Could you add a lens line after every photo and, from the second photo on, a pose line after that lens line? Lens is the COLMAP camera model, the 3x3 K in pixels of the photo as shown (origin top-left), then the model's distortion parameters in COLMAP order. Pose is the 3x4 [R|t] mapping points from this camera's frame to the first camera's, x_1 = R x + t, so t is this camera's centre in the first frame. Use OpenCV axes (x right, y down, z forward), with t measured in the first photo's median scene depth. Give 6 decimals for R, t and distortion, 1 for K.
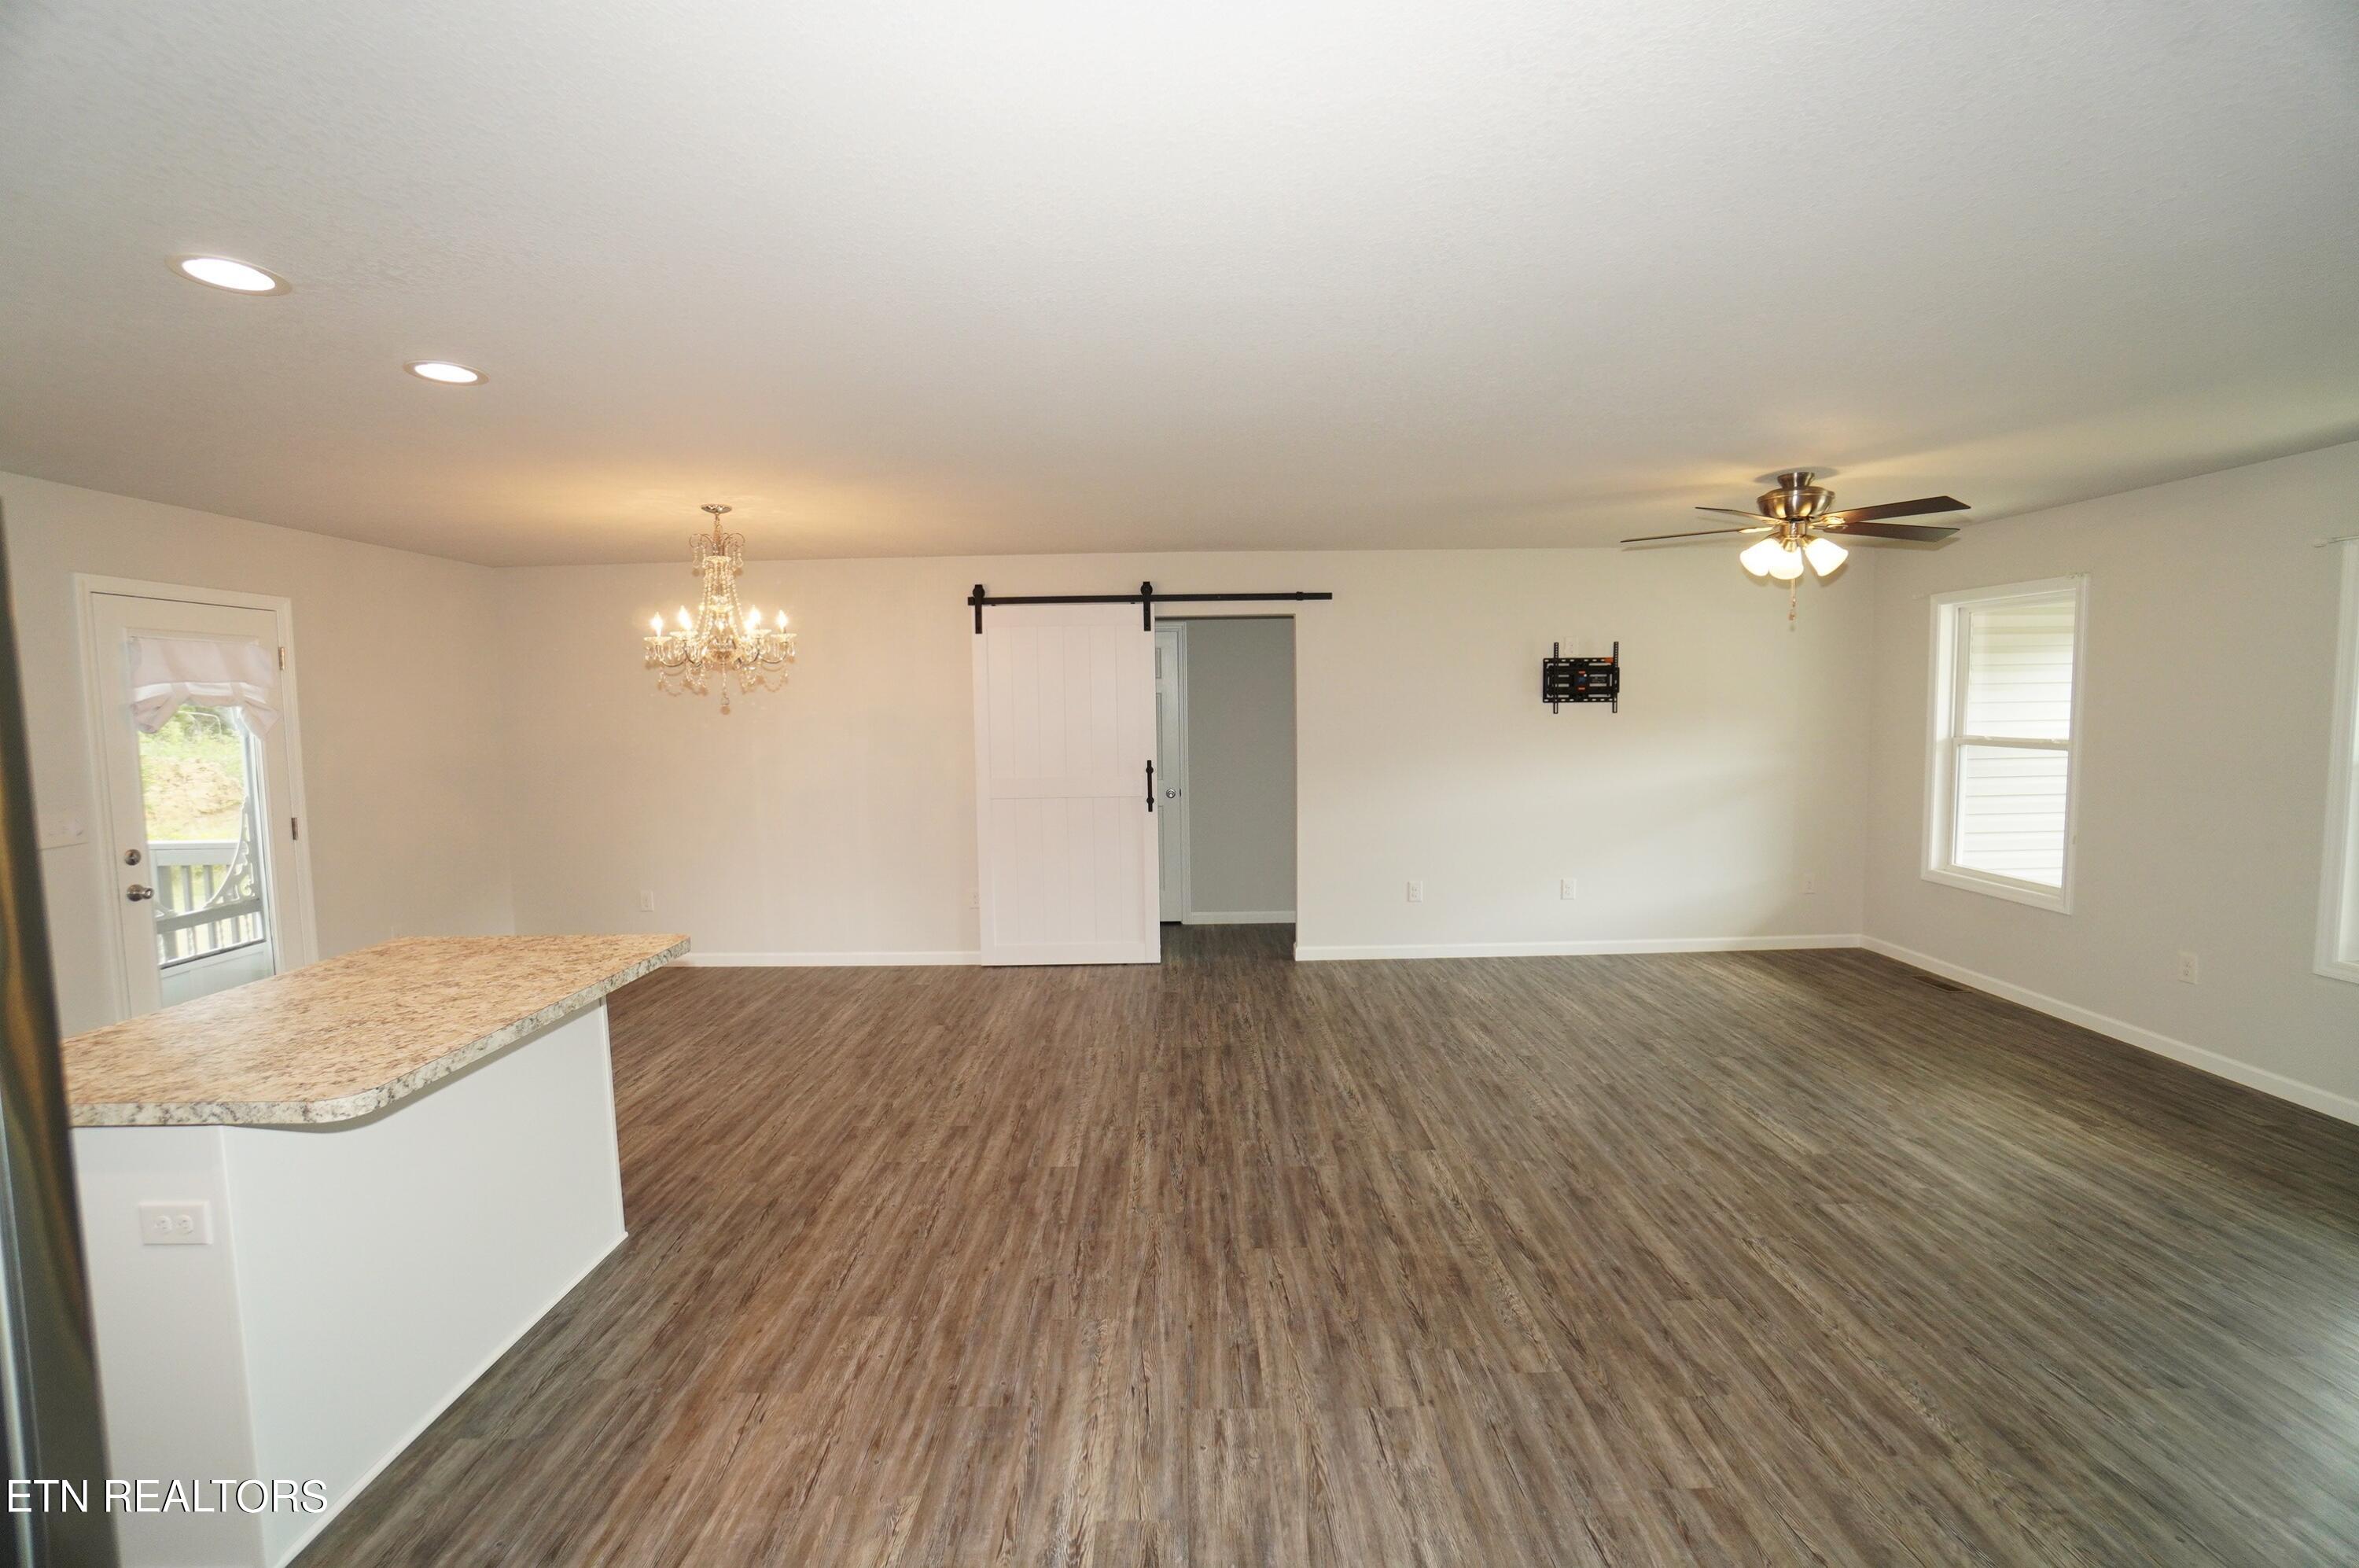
lens RADIAL K [[1037.2, 0, 1174.0], [0, 1037.2, 786.2], [0, 0, 1]] dist [-0.065185, 0.023681]
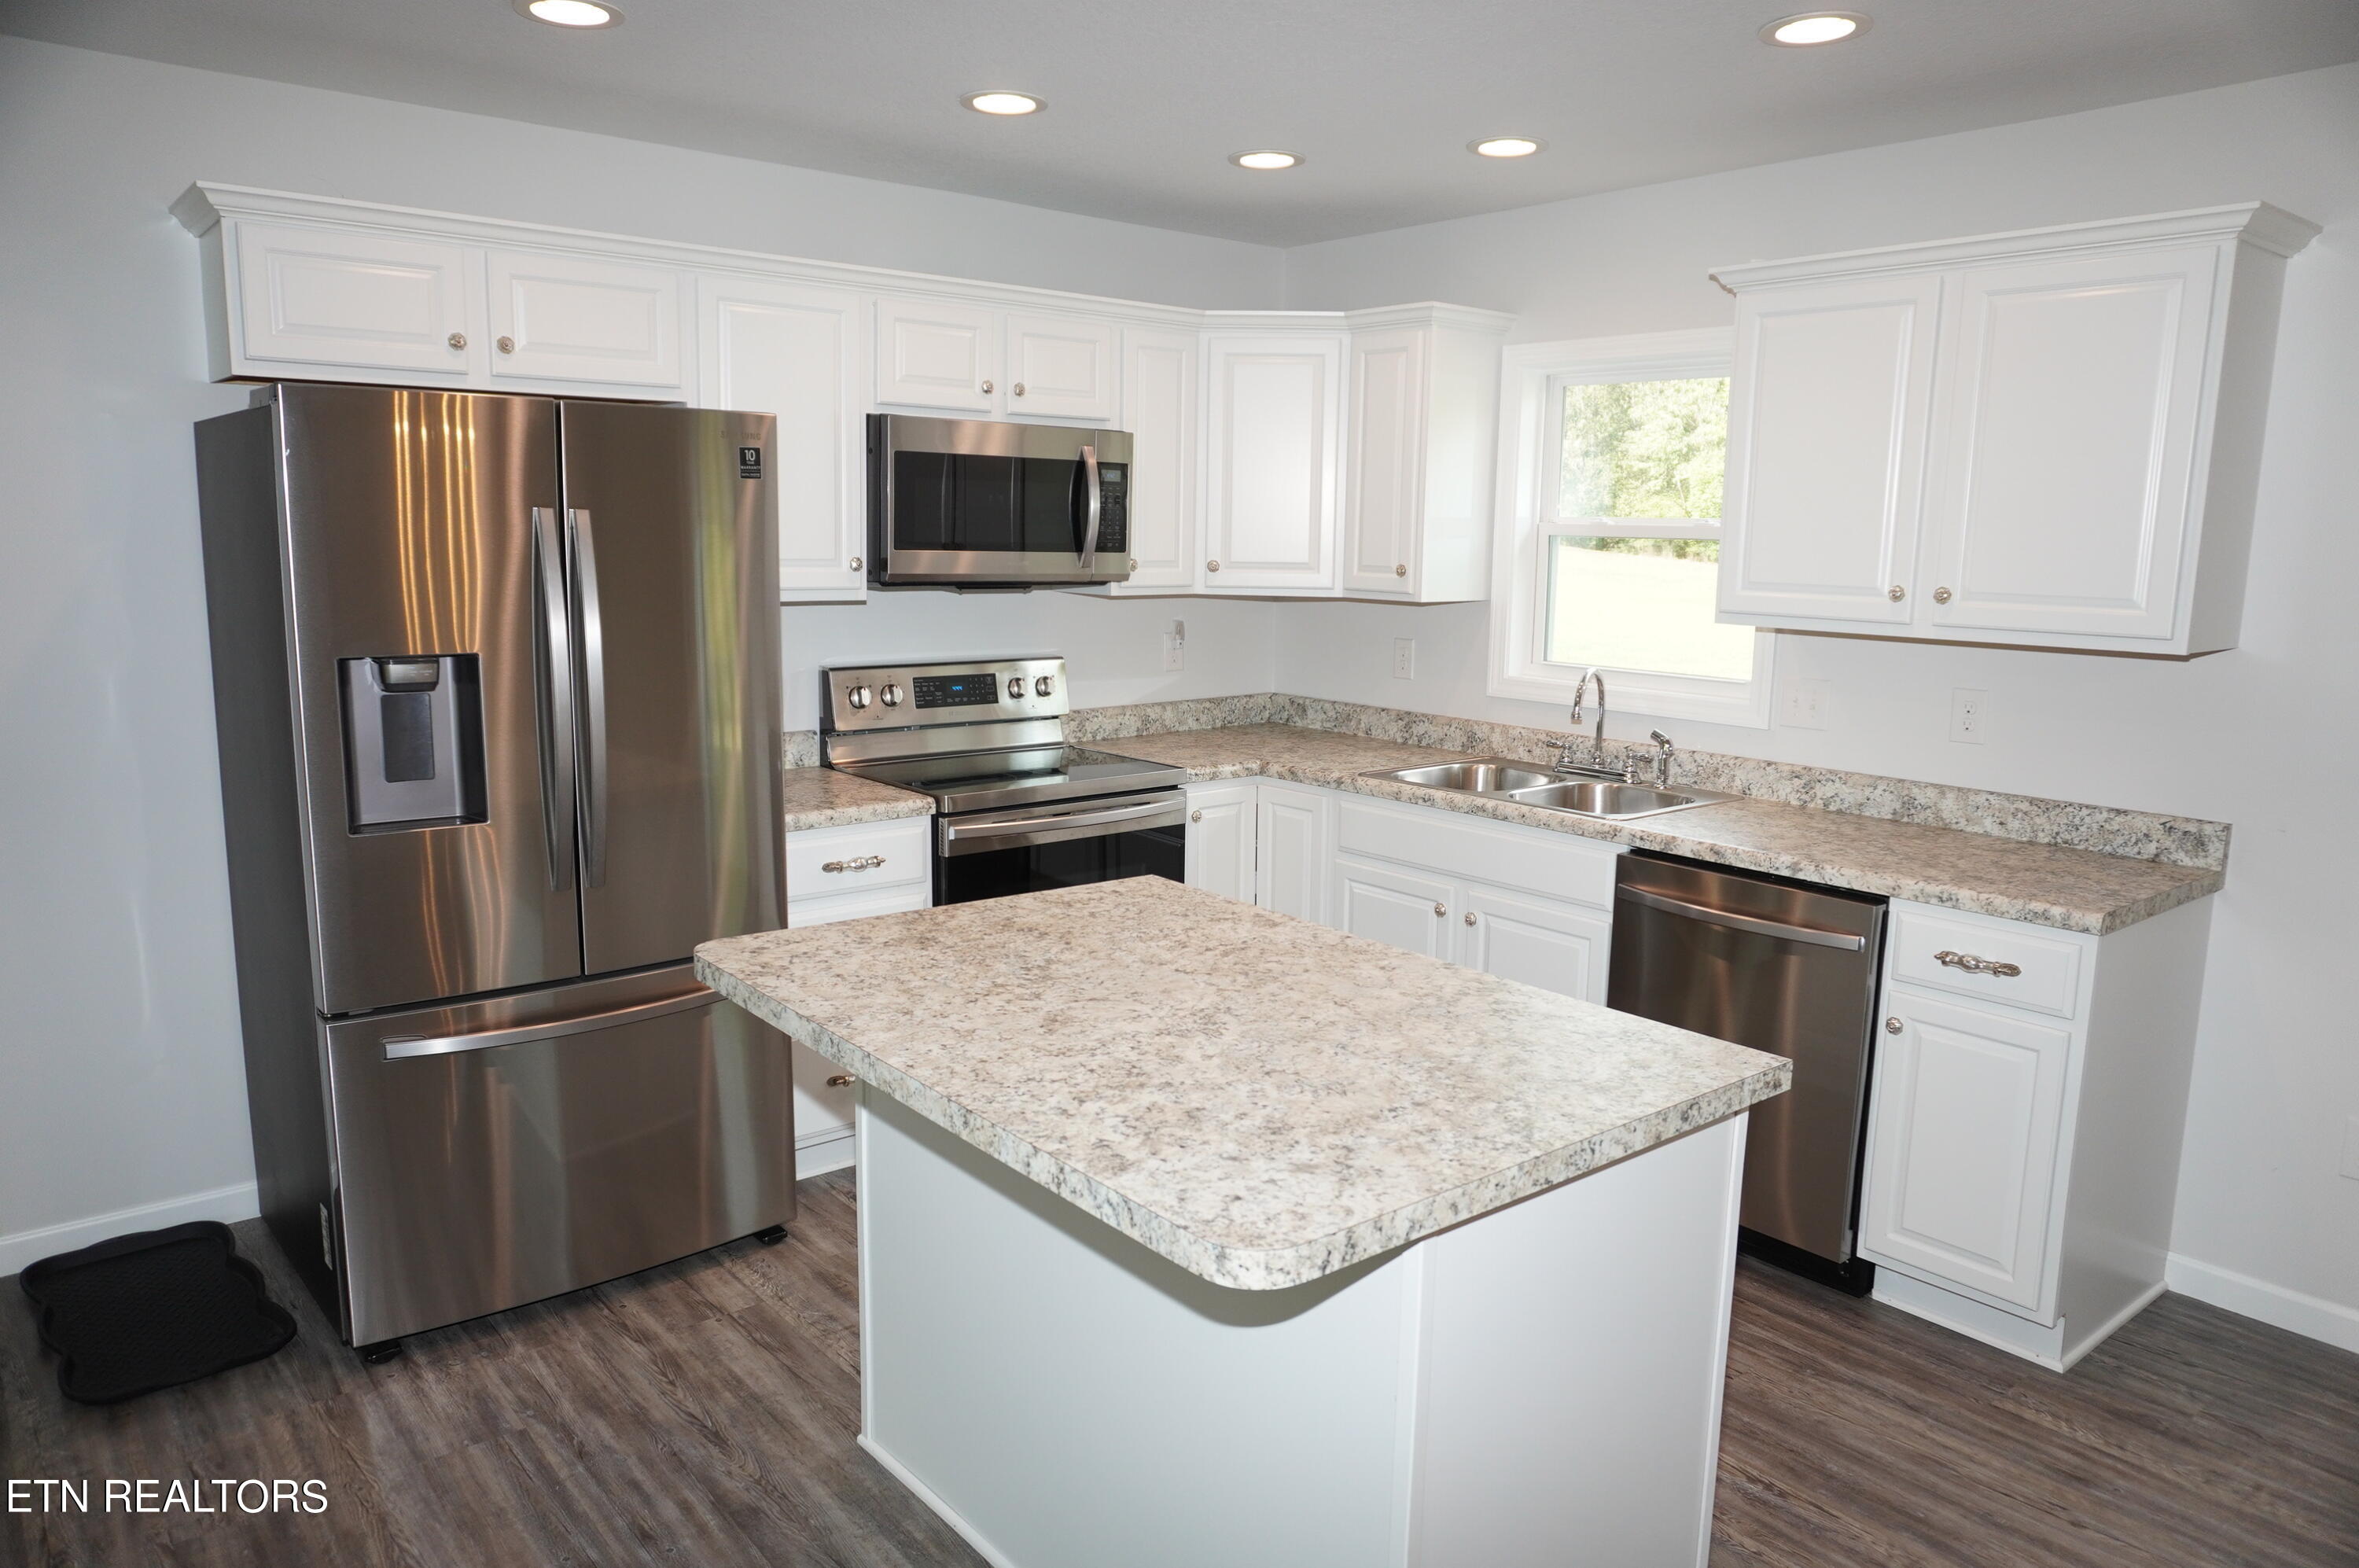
lens RADIAL K [[1569.2, 0, 1179.5], [0, 1569.2, 784.0], [0, 0, 1]] dist [-0.045560, 0.035248]
pose [[-0.770747, 0.107147, -0.628067, -0.158554], [-0.054377, 0.971100, 0.232397, -0.092418], [0.634817, 0.213272, -0.742646, 1.194182]]
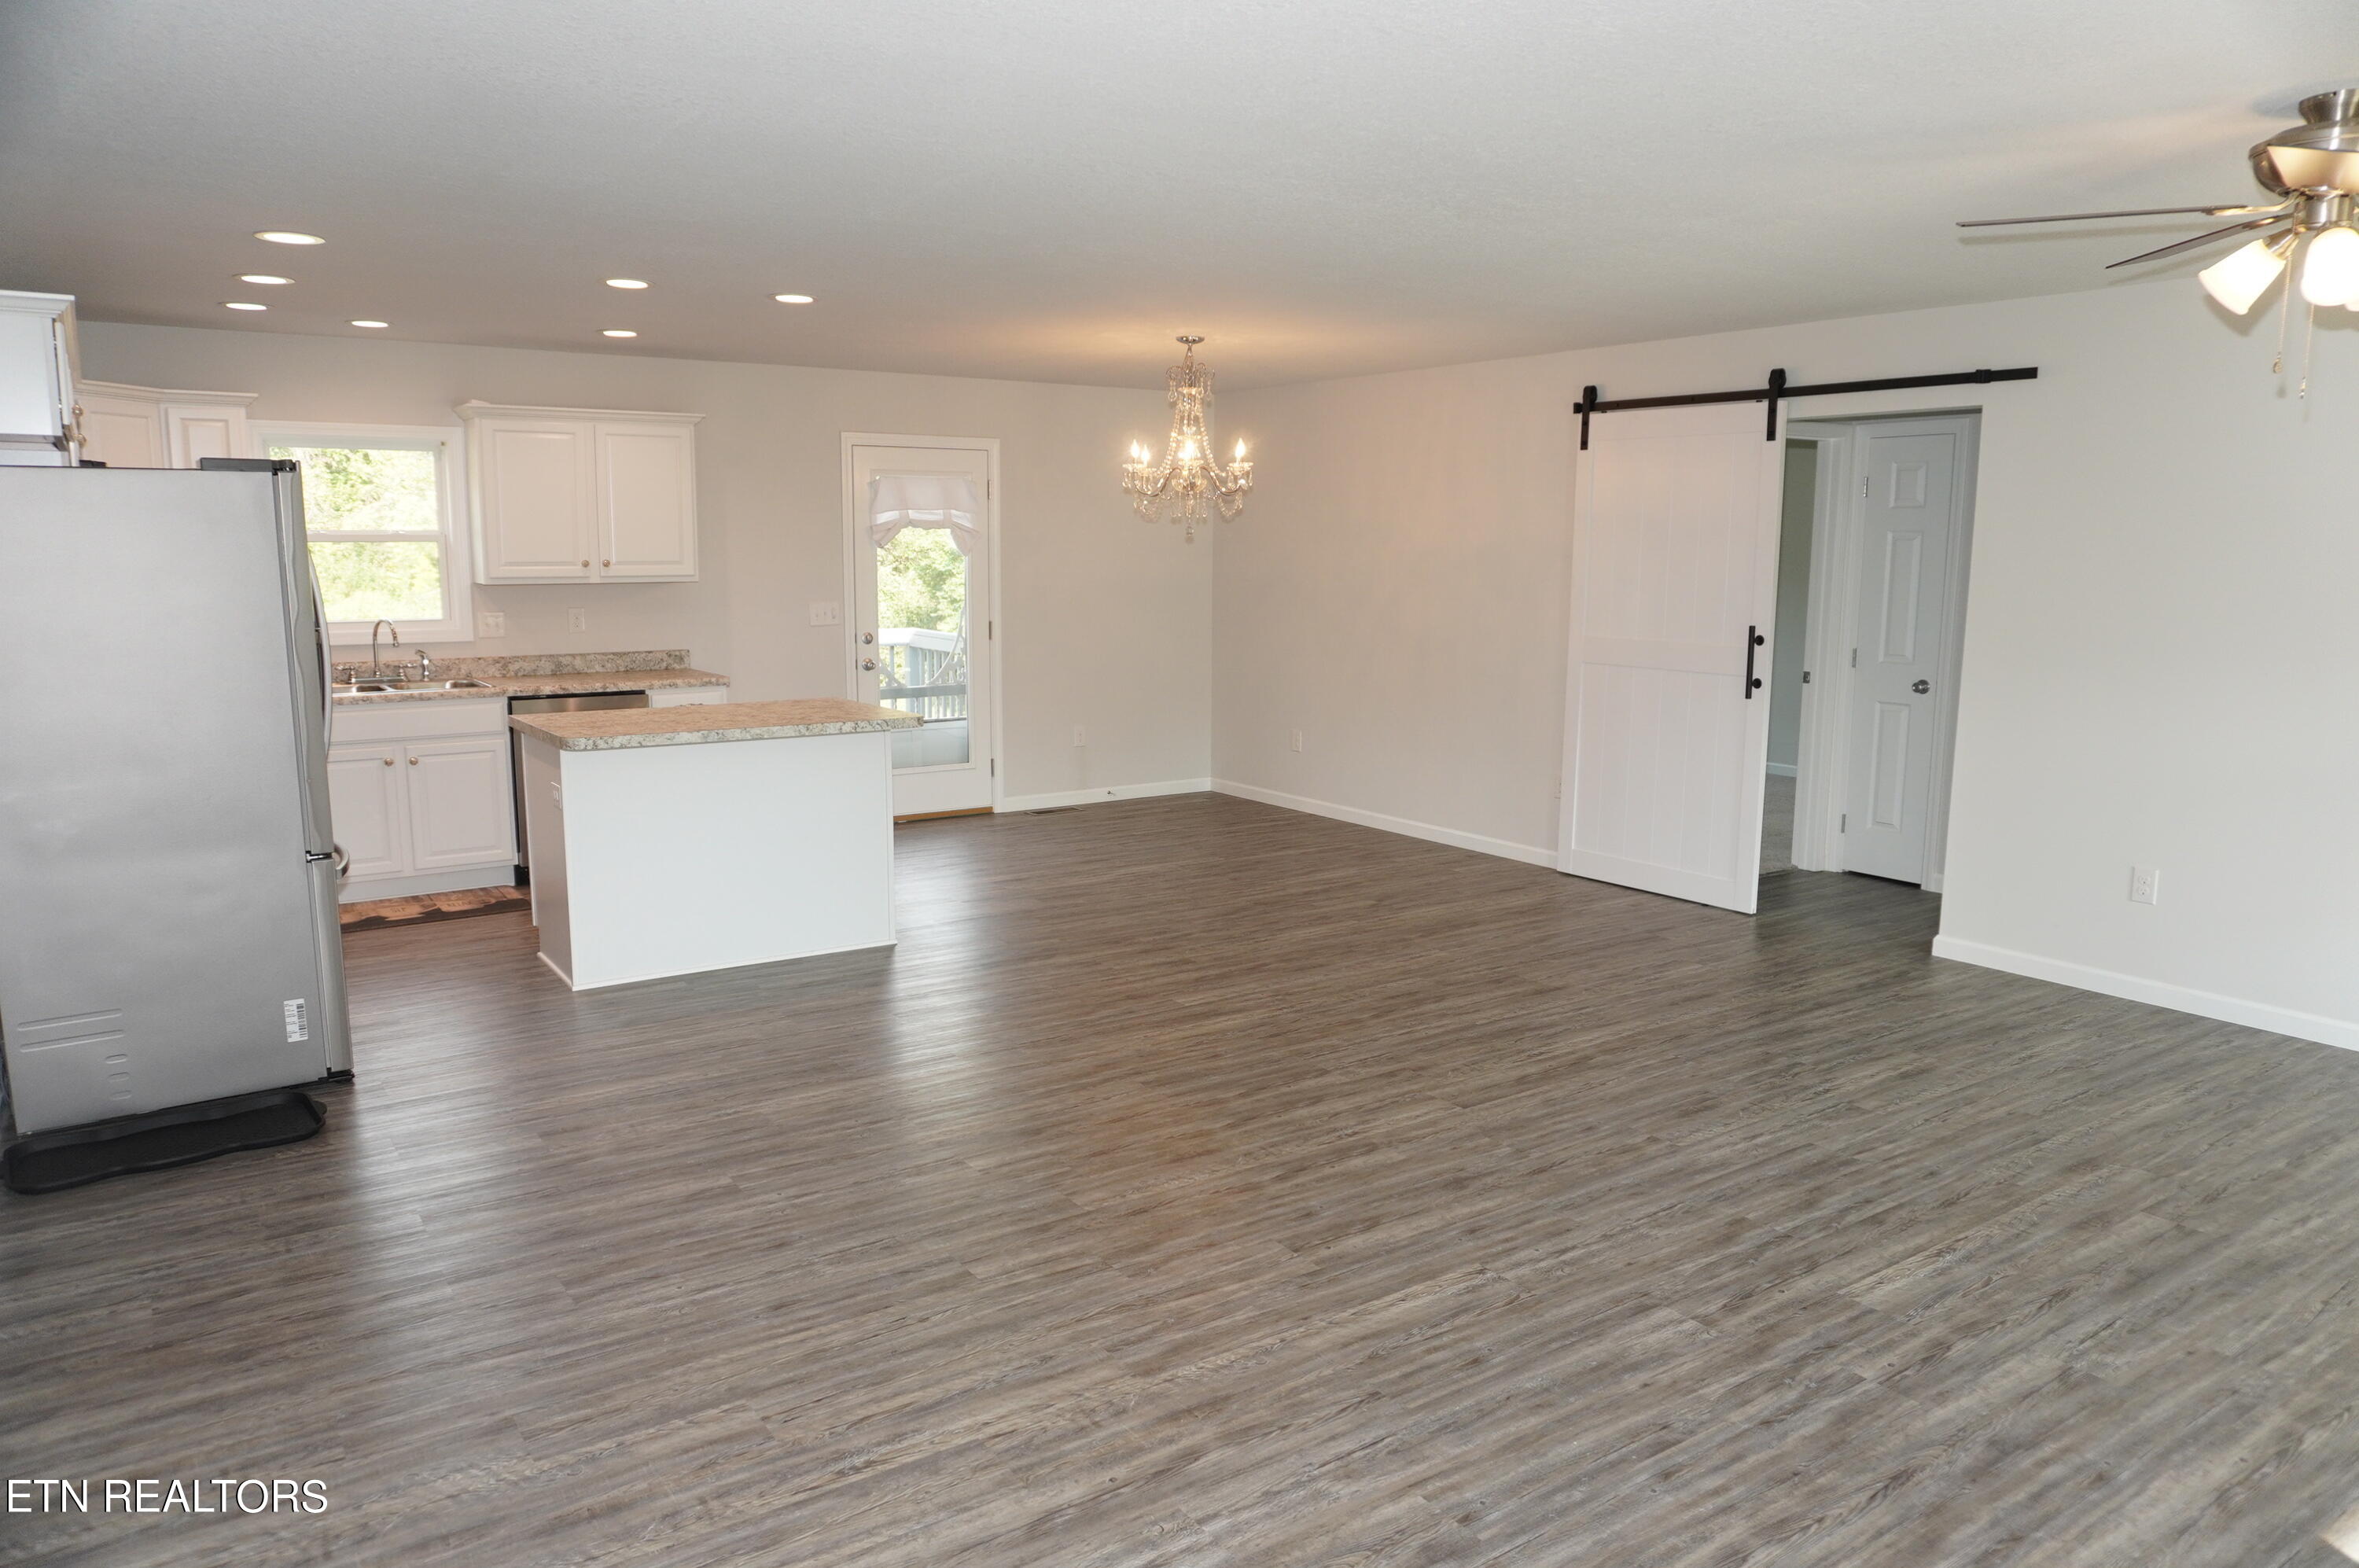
lens RADIAL K [[1569.2, 0, 1179.5], [0, 1569.2, 784.0], [0, 0, 1]] dist [-0.045560, 0.035248]
pose [[0.566081, 0.143966, -0.811681, 1.189894], [-0.079084, 0.989575, 0.120364, -0.028582], [0.820548, -0.003945, 0.571564, 0.131362]]
